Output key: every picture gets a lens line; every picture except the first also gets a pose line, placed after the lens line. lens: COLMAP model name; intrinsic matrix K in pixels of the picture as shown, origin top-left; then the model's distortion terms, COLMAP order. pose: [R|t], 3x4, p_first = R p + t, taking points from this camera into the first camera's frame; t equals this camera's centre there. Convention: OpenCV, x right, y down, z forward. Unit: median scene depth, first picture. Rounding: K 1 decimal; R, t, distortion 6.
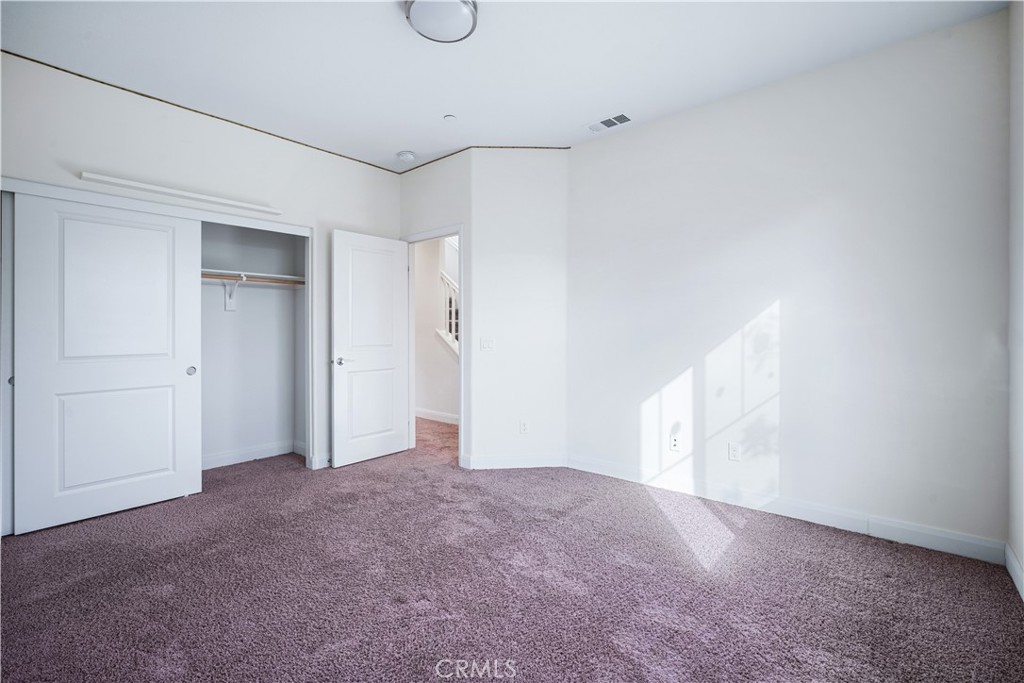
lens RADIAL K [[446.7, 0, 519.8], [0, 446.7, 336.7], [0, 0, 1]] dist [-0.008438, 0.000265]
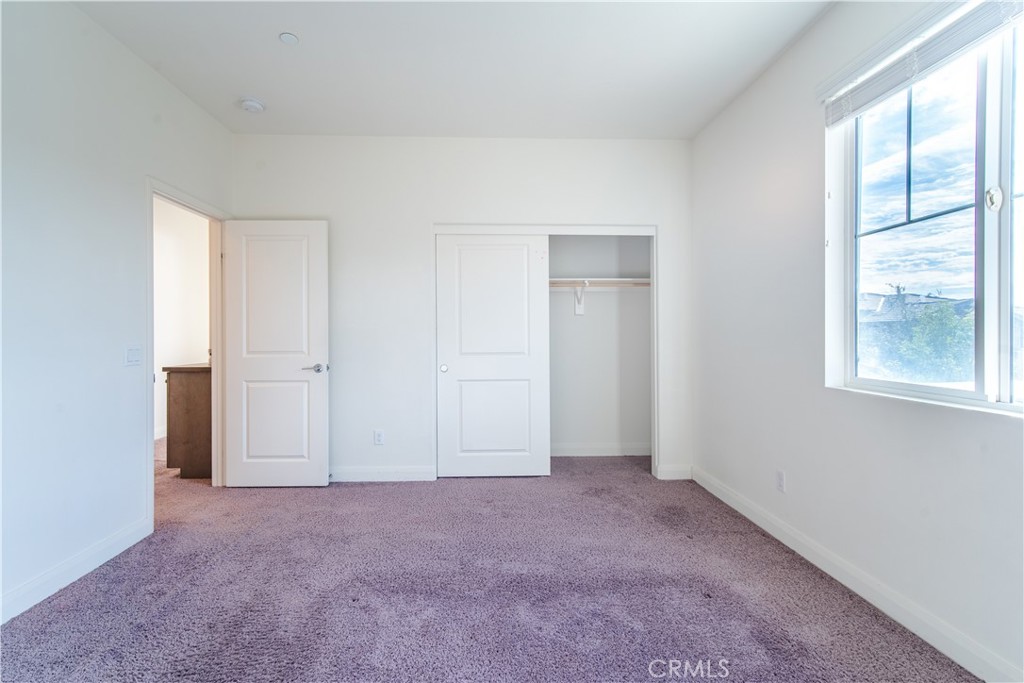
lens RADIAL K [[455.0, 0, 521.2], [0, 455.0, 340.3], [0, 0, 1]] dist [0.000352, 0.000029]
pose [[0.656414, 0.007934, -0.754360, 0.110586], [-0.007628, 0.999963, 0.003881, 0.000285], [0.754363, 0.003207, 0.656450, 0.179563]]
